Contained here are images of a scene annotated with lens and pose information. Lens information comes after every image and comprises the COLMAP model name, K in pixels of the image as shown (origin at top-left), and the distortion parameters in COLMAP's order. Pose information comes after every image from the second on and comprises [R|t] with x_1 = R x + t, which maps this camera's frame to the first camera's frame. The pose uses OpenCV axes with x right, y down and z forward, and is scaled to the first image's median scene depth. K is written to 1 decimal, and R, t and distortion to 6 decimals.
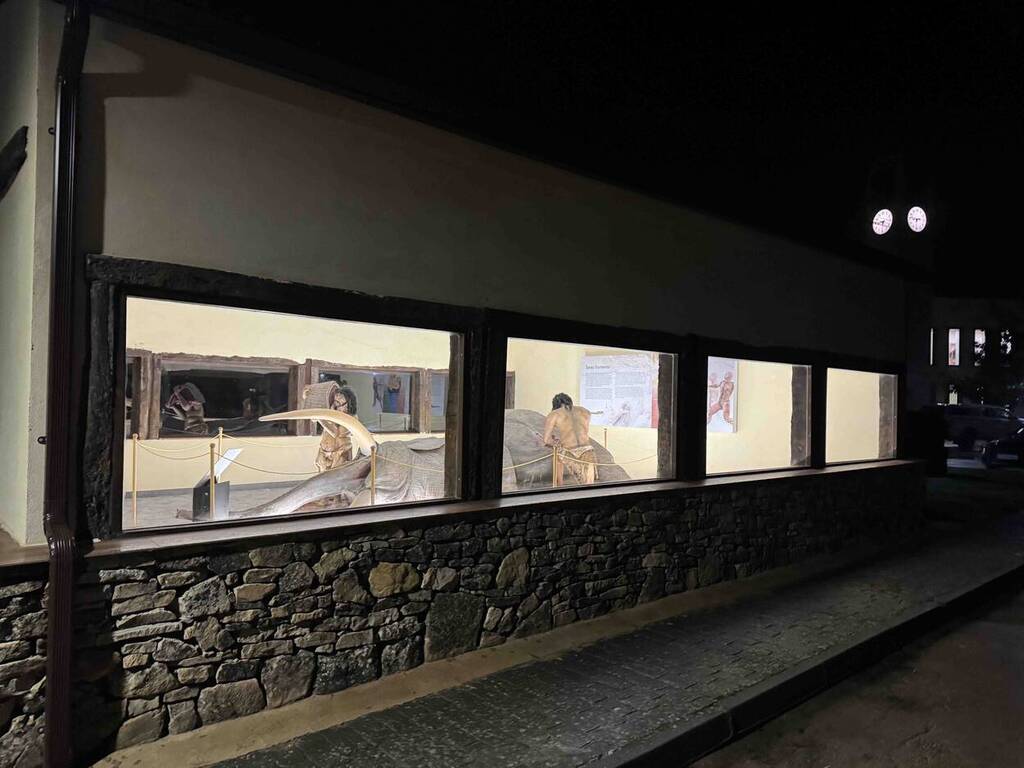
lens RADIAL K [[723.3, 0, 521.2], [0, 723.3, 383.1], [0, 0, 1]] dist [0.022330, -0.005936]
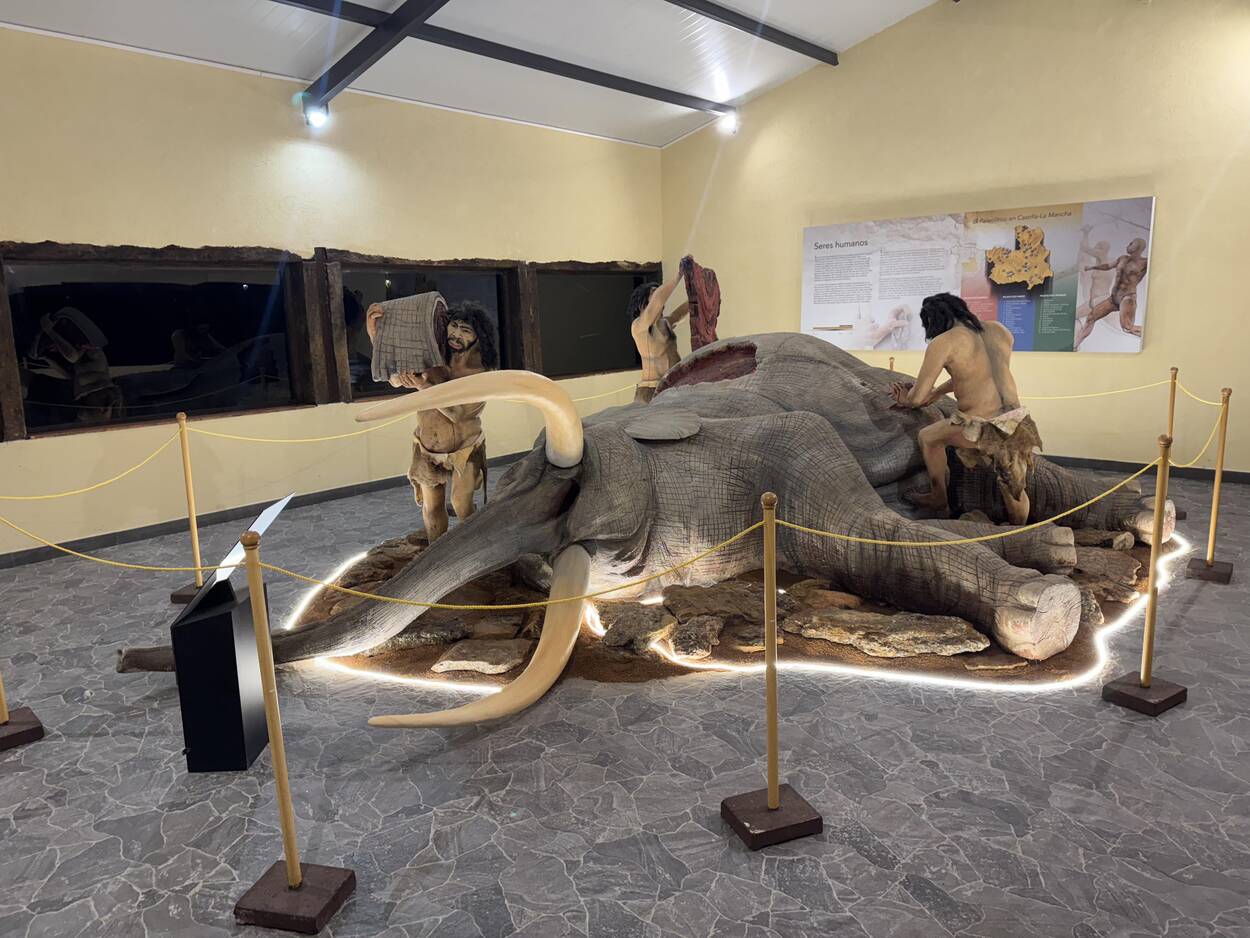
lens RADIAL K [[882.9, 0, 627.7], [0, 882.9, 470.6], [0, 0, 1]] dist [0.022330, -0.005936]
pose [[0.989684, -0.072073, 0.123817, -0.181981], [0.044337, 0.975899, 0.213670, -0.005375], [-0.136233, -0.205976, 0.969028, 0.373360]]
